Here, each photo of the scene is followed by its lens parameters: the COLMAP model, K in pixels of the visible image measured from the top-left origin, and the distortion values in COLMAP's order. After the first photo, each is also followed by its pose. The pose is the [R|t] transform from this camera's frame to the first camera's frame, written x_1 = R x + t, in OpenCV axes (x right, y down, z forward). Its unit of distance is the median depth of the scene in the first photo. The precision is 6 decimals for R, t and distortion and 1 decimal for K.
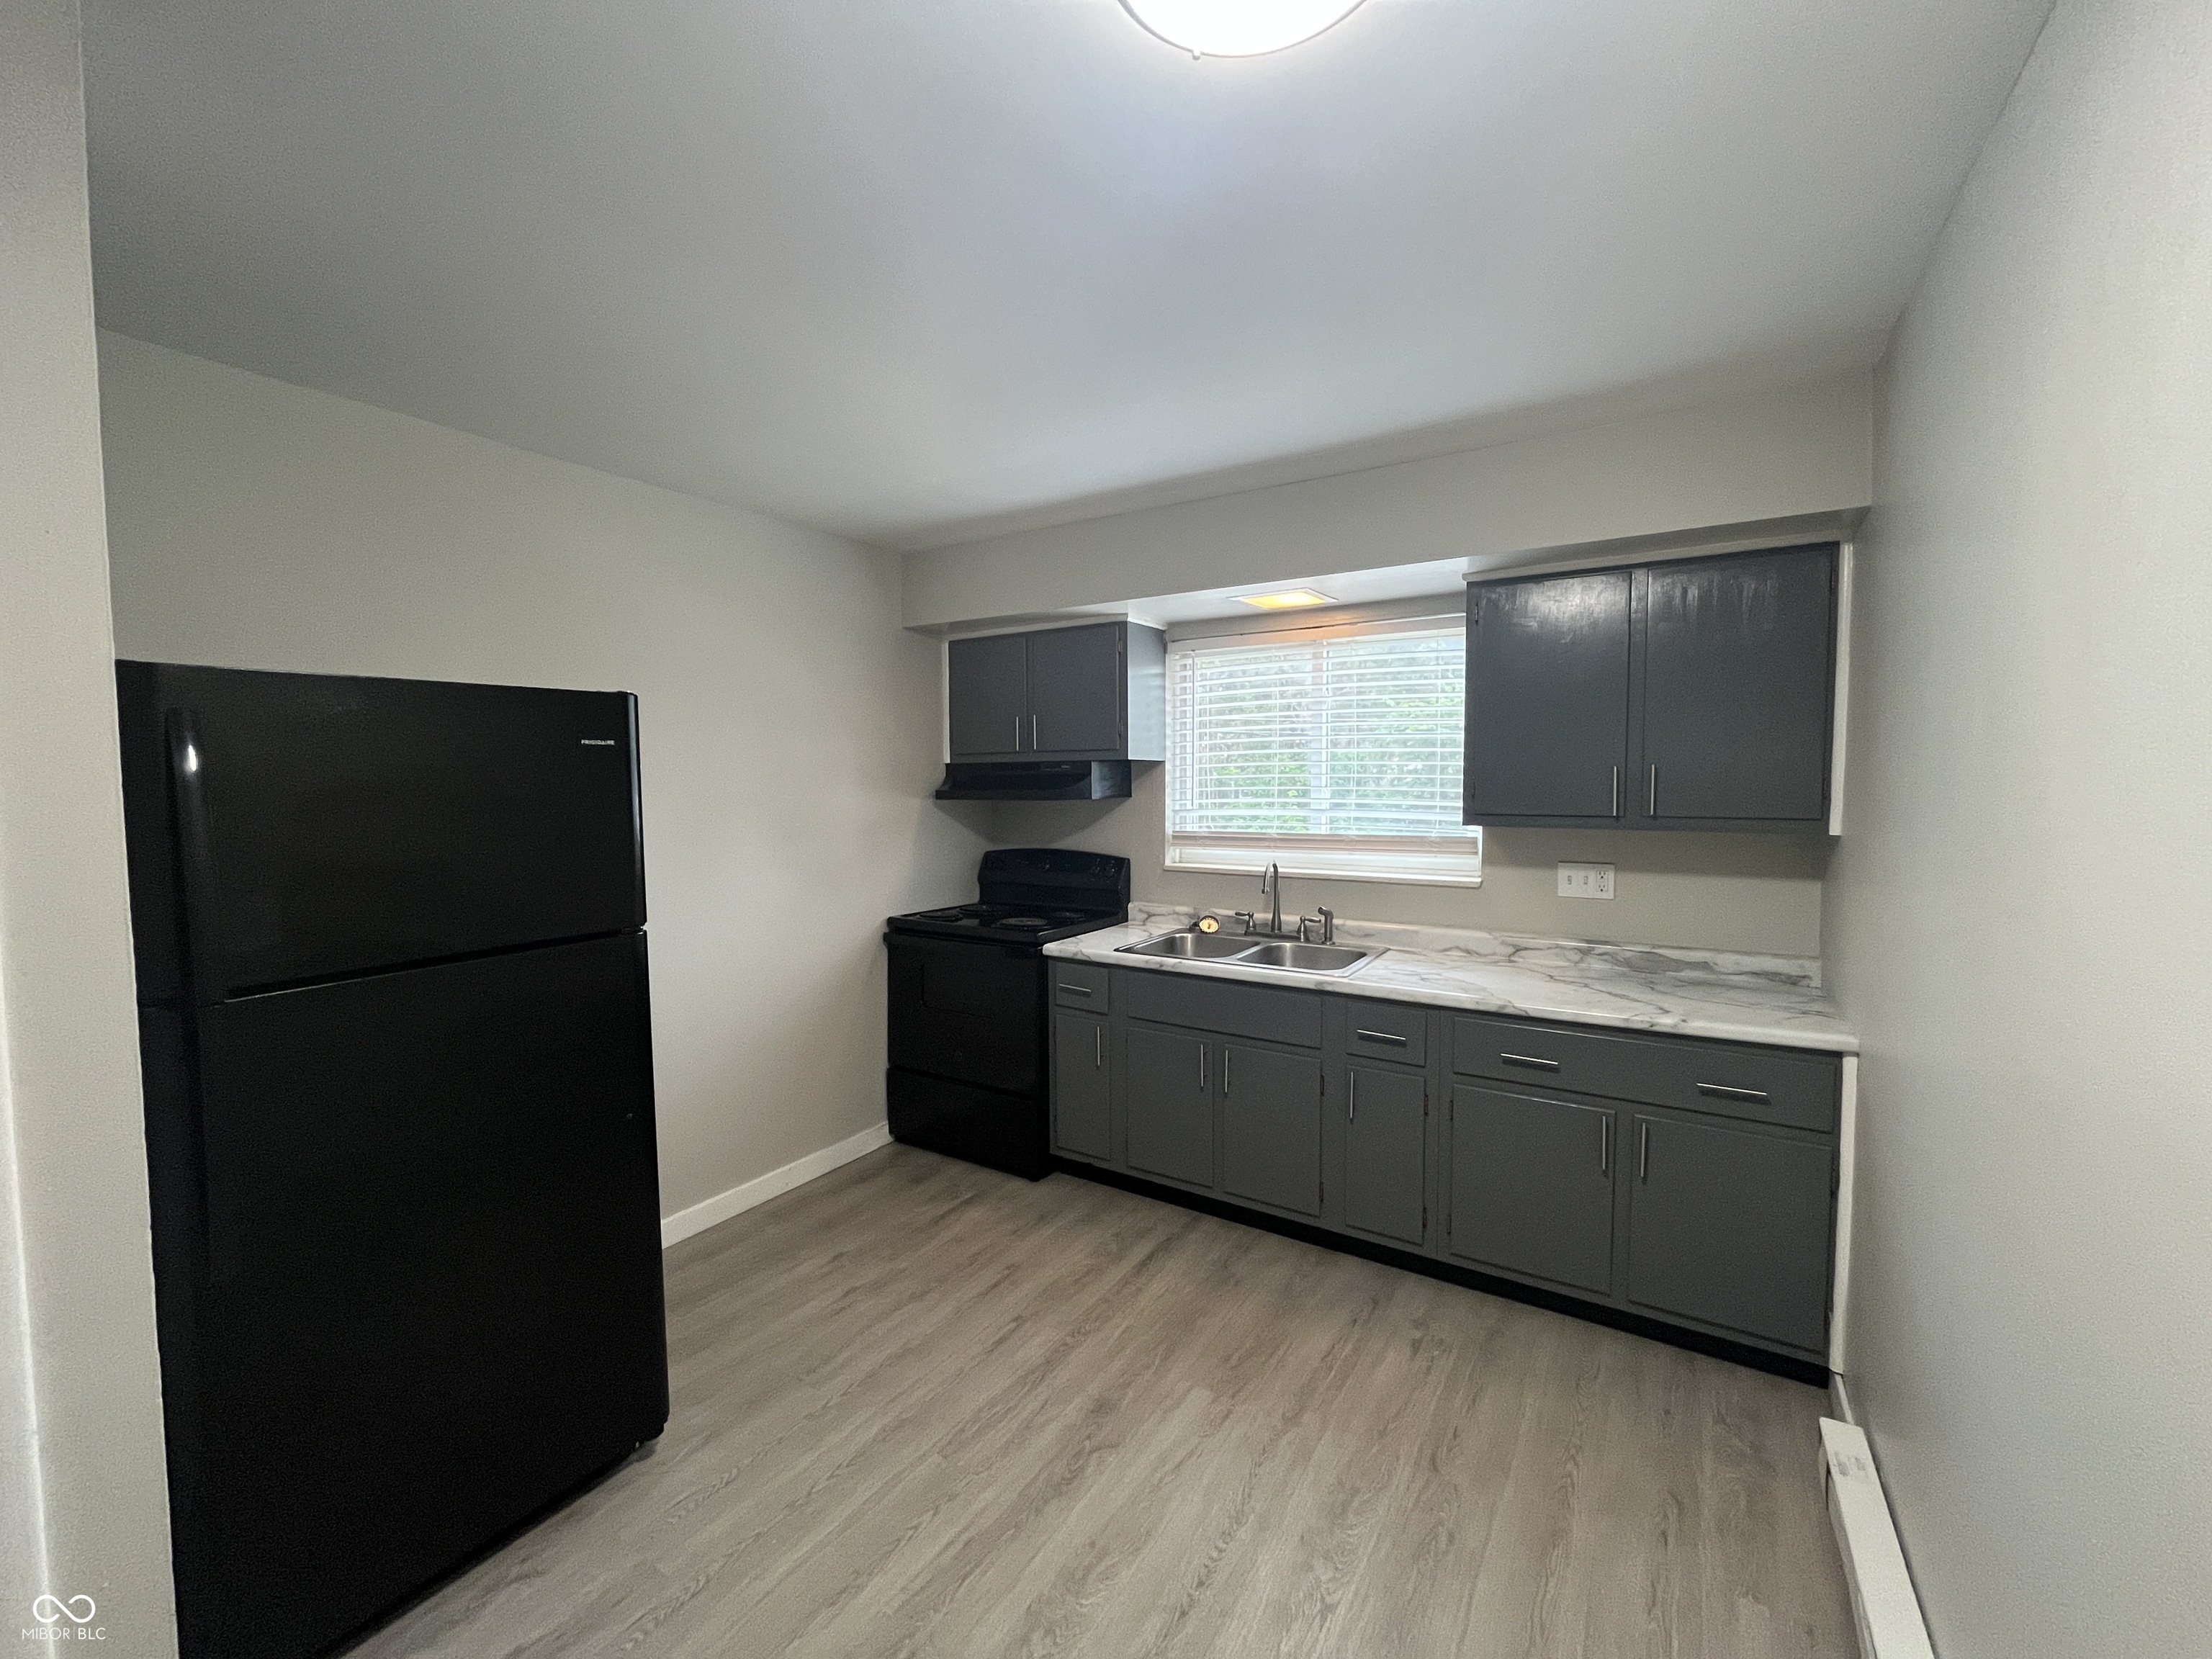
lens RADIAL K [[888.6, 0, 1098.4], [0, 888.6, 821.6], [0, 0, 1]] dist [0.002087, -0.000081]
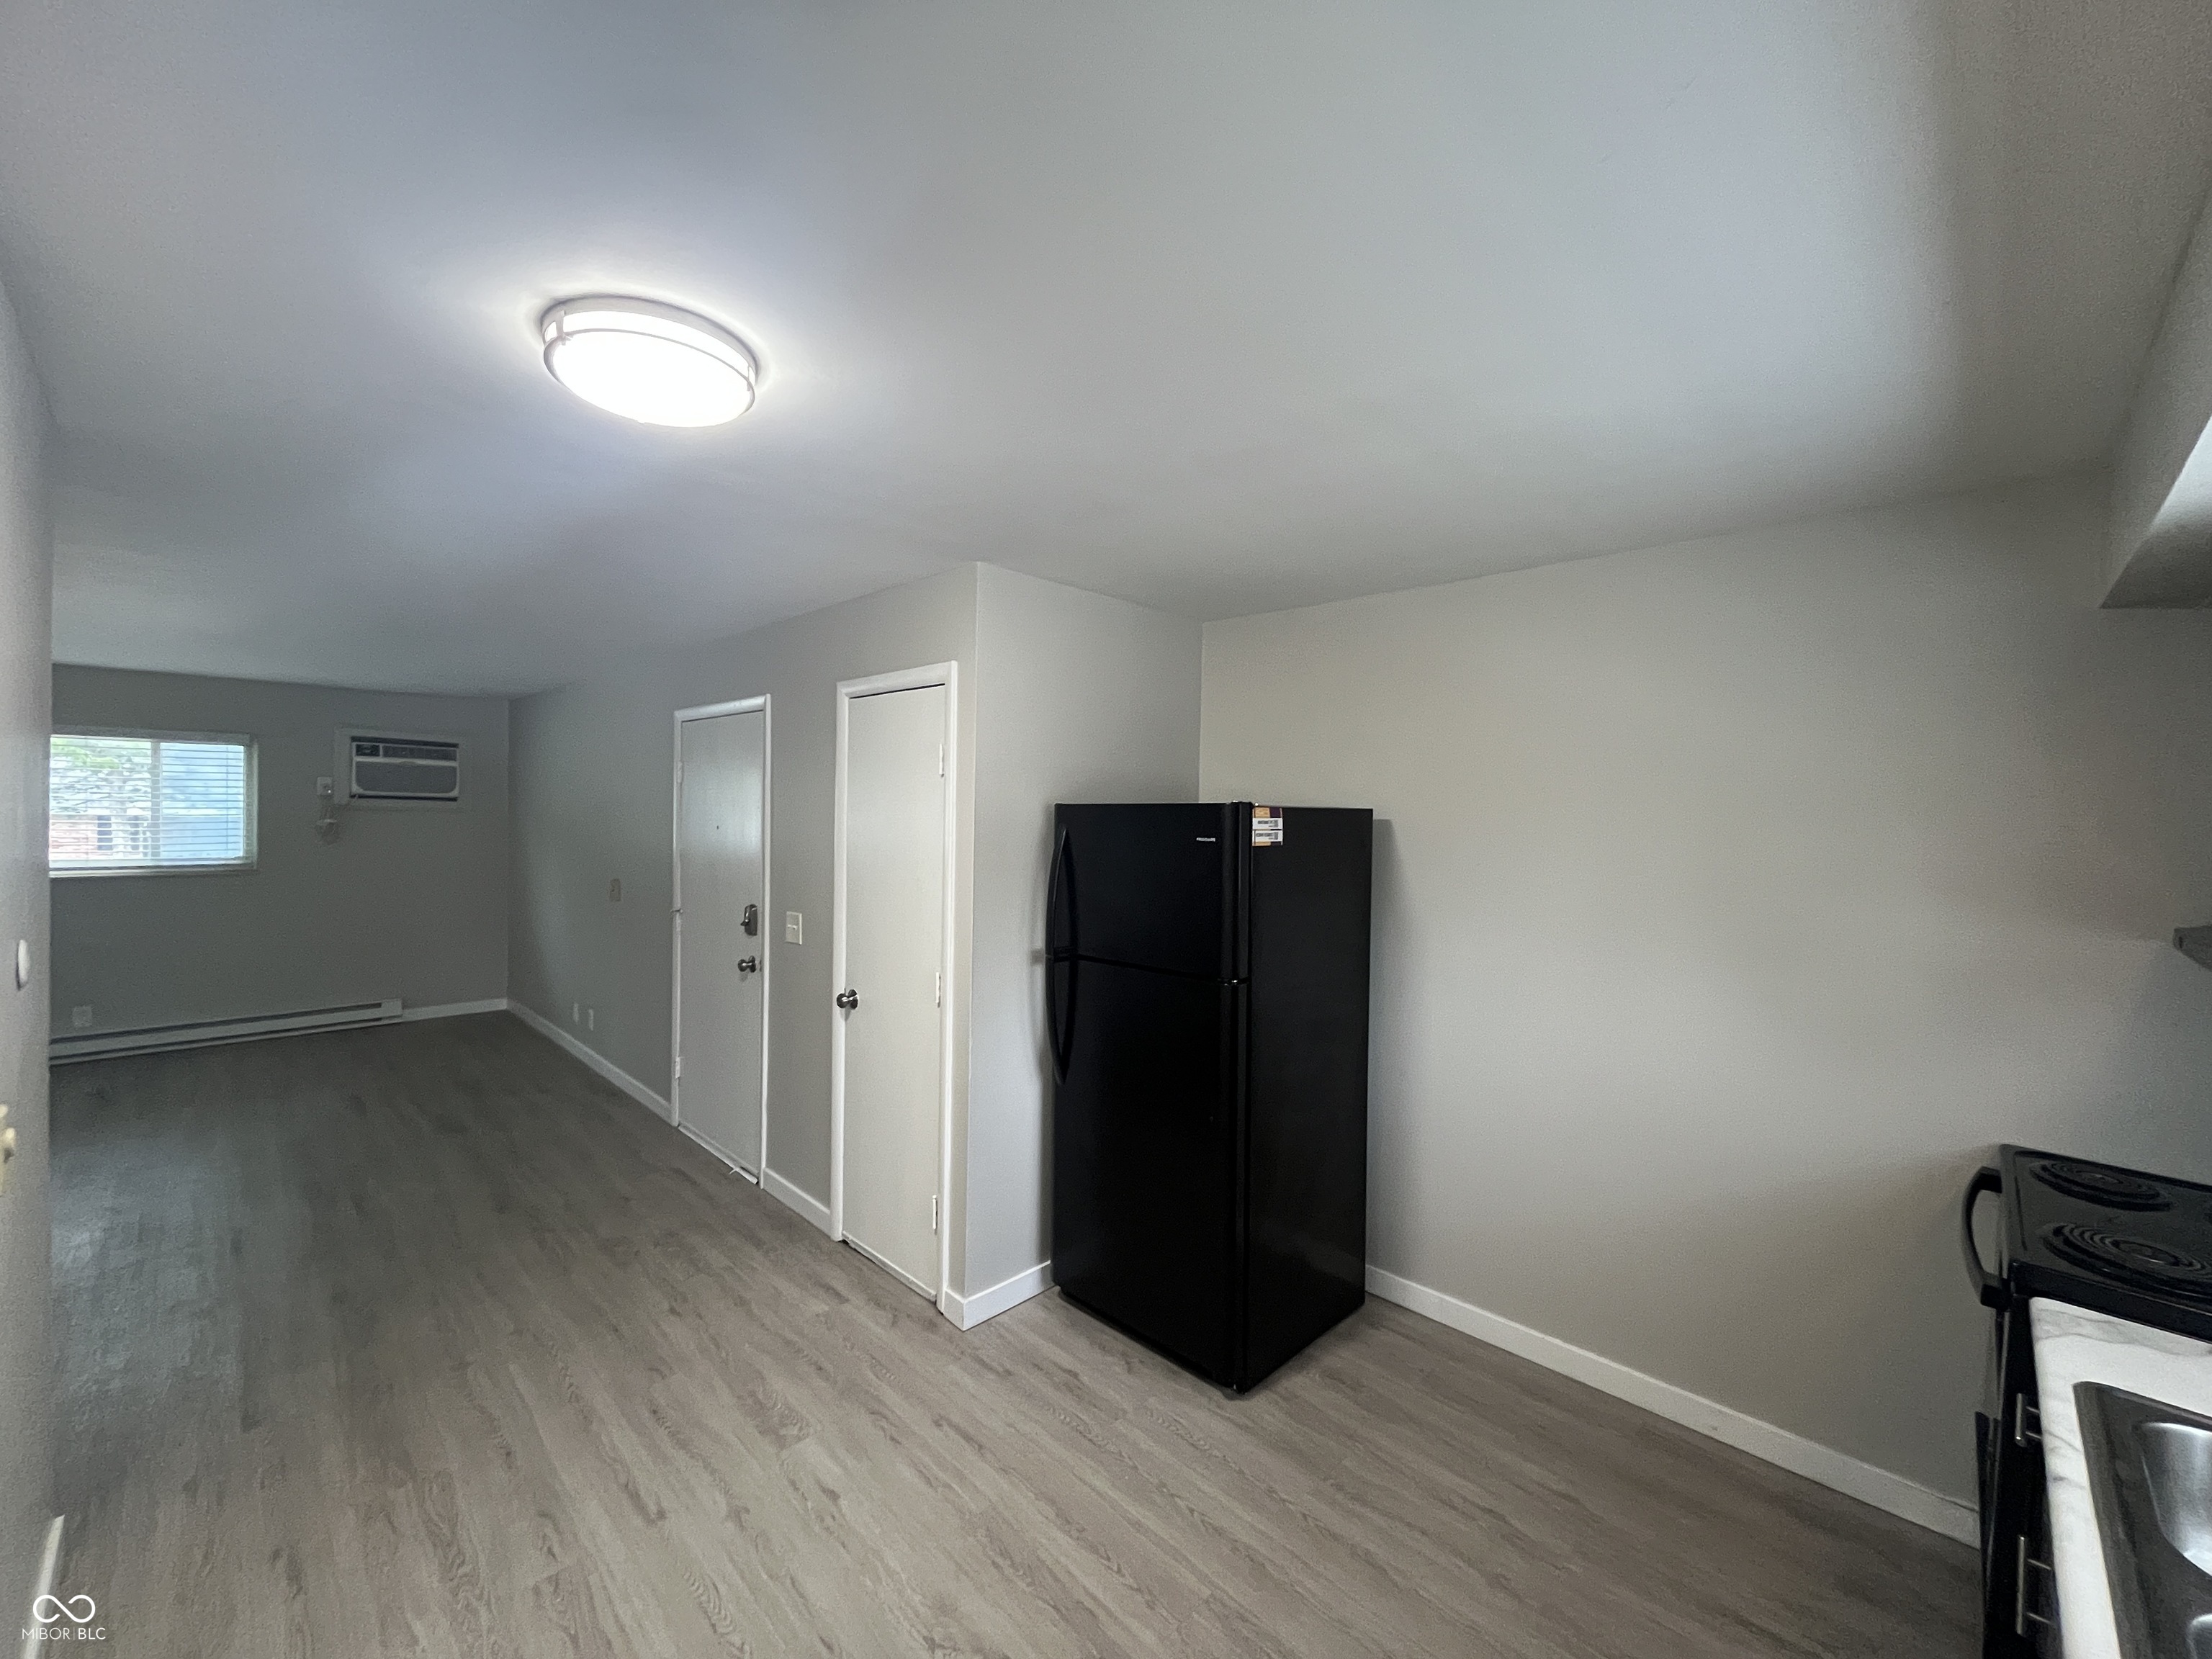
lens RADIAL K [[888.6, 0, 1100.6], [0, 888.6, 830.0], [0, 0, 1]] dist [0.002087, -0.000081]
pose [[-0.202365, 0.016202, -0.979176, 0.434711], [-0.065109, 0.997428, 0.029960, -0.067074], [0.977143, 0.069816, -0.200790, 0.589273]]
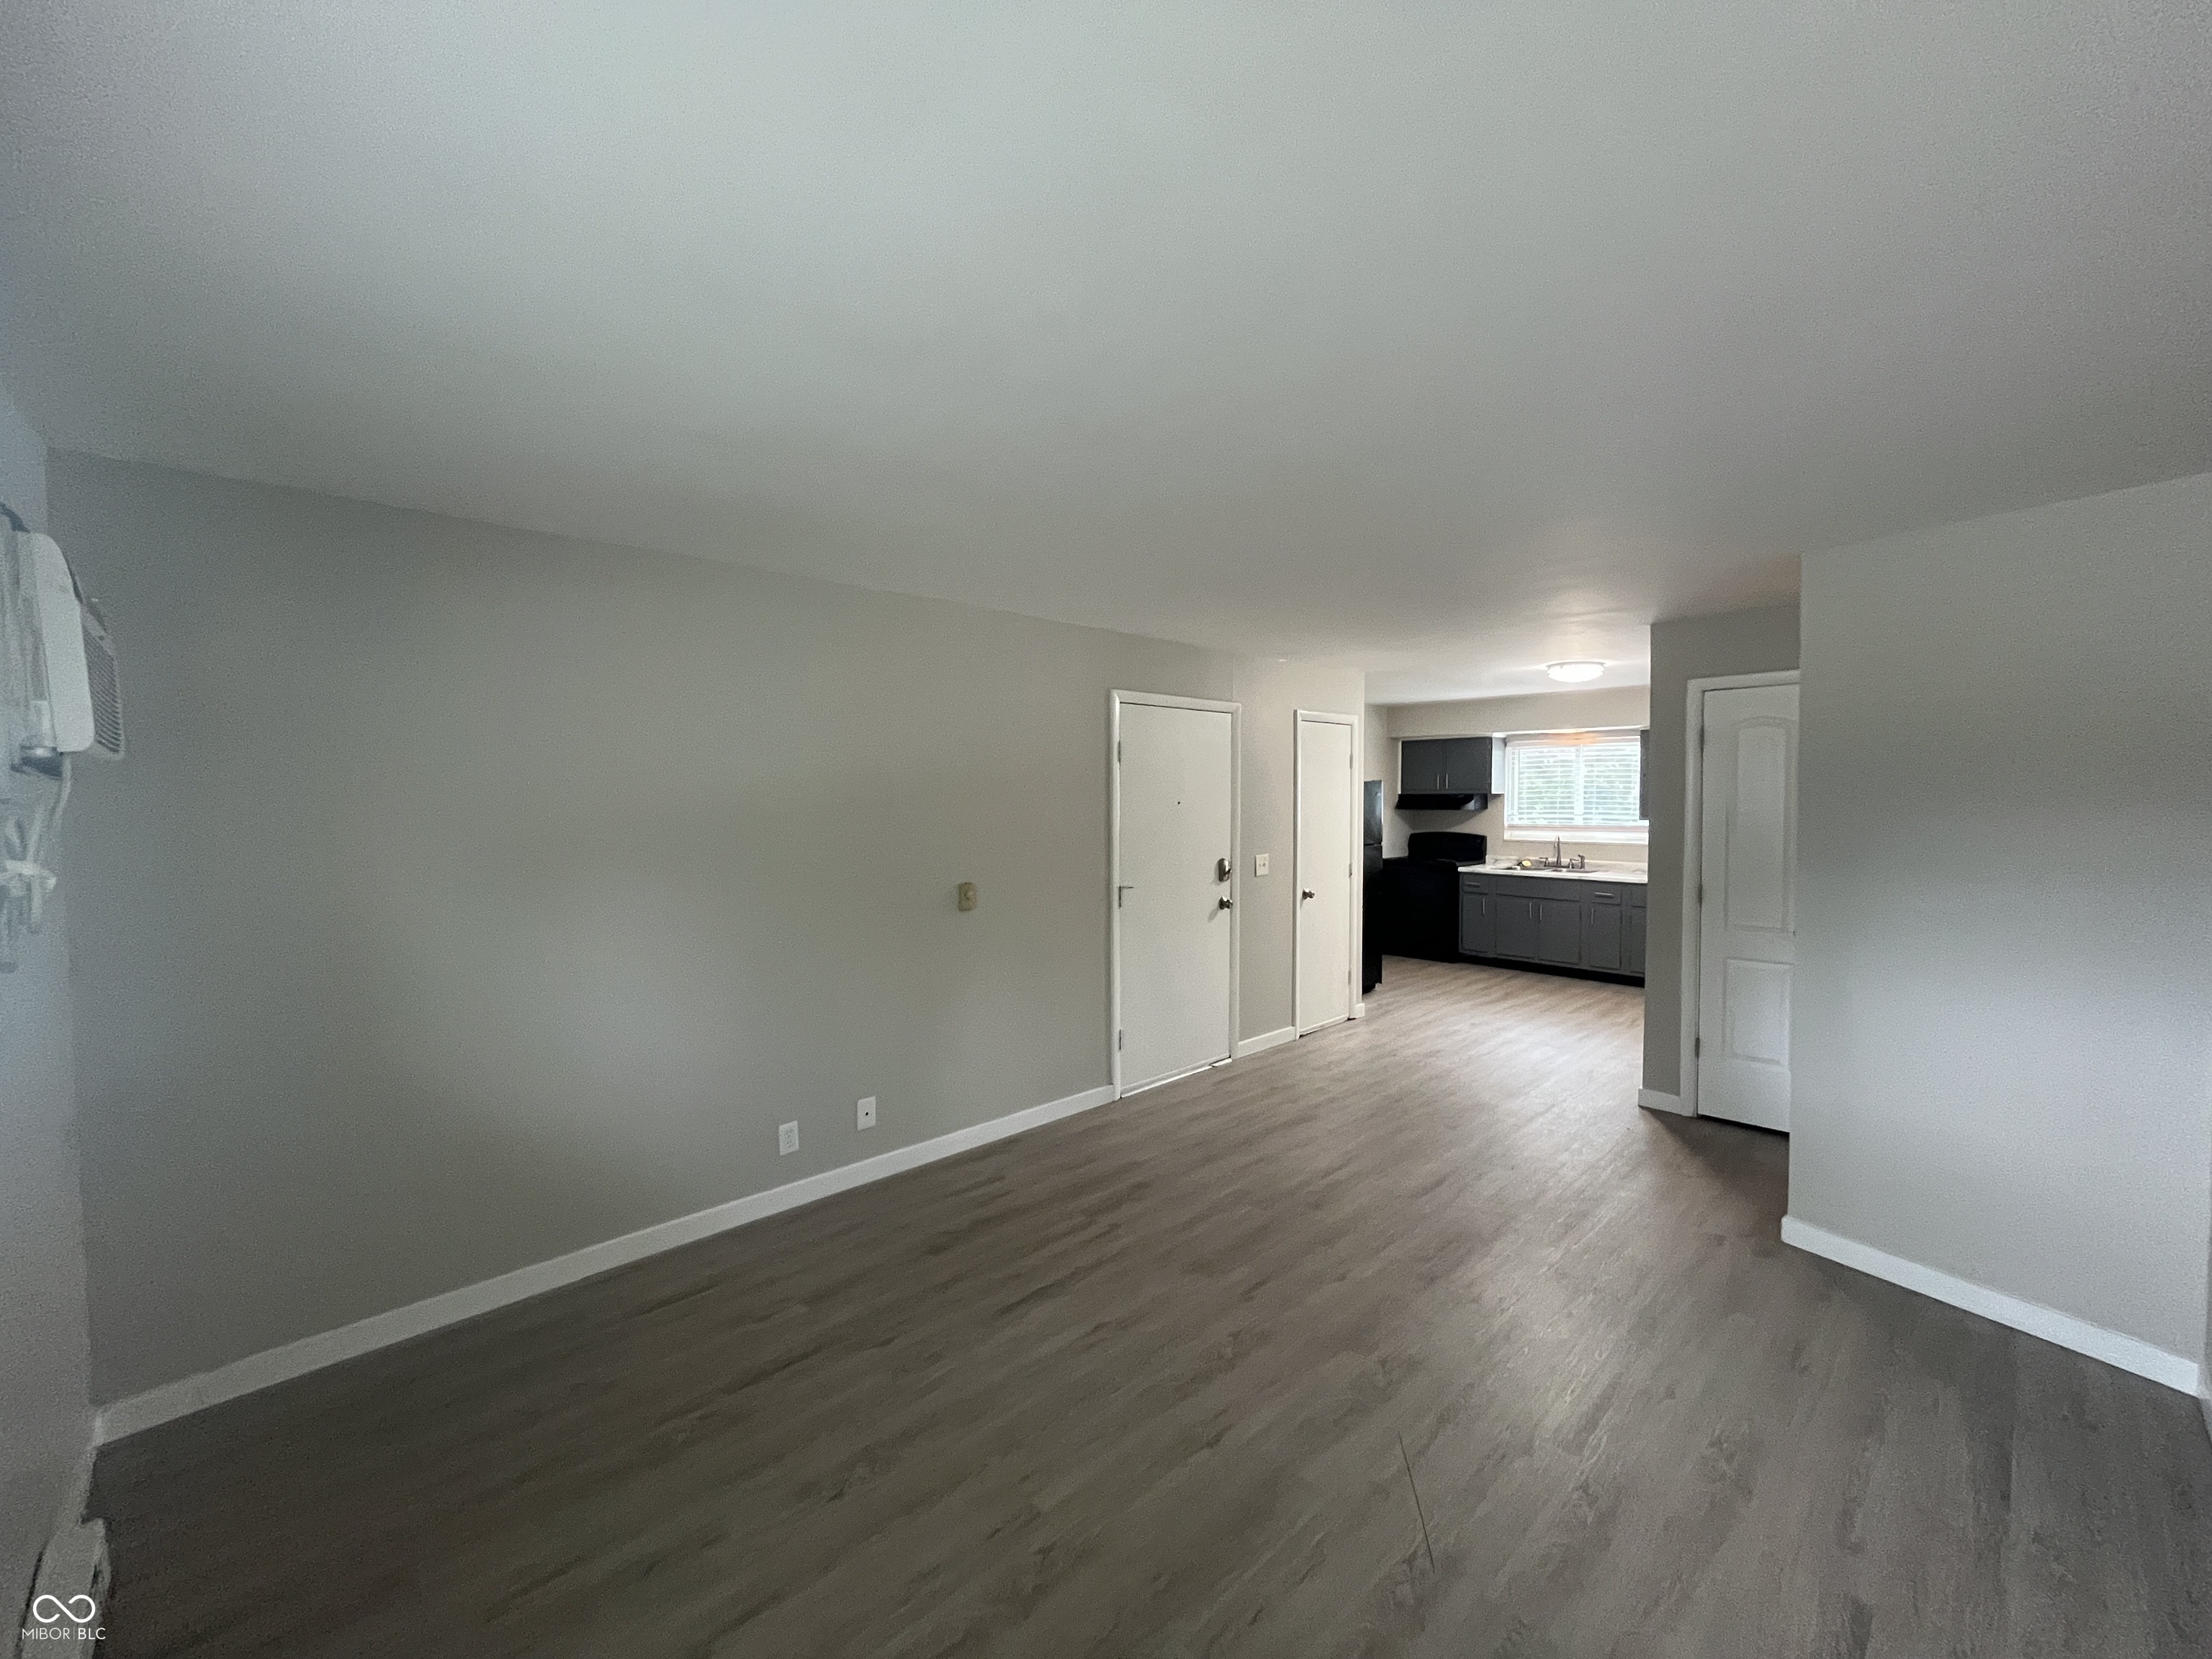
lens RADIAL K [[888.6, 0, 1108.1], [0, 888.6, 832.7], [0, 0, 1]] dist [0.002087, -0.000081]
pose [[0.977933, 0.015001, -0.208379, -0.516153], [-0.015990, 0.999867, -0.003063, 0.064752], [0.208306, 0.006328, 0.978043, -1.689642]]
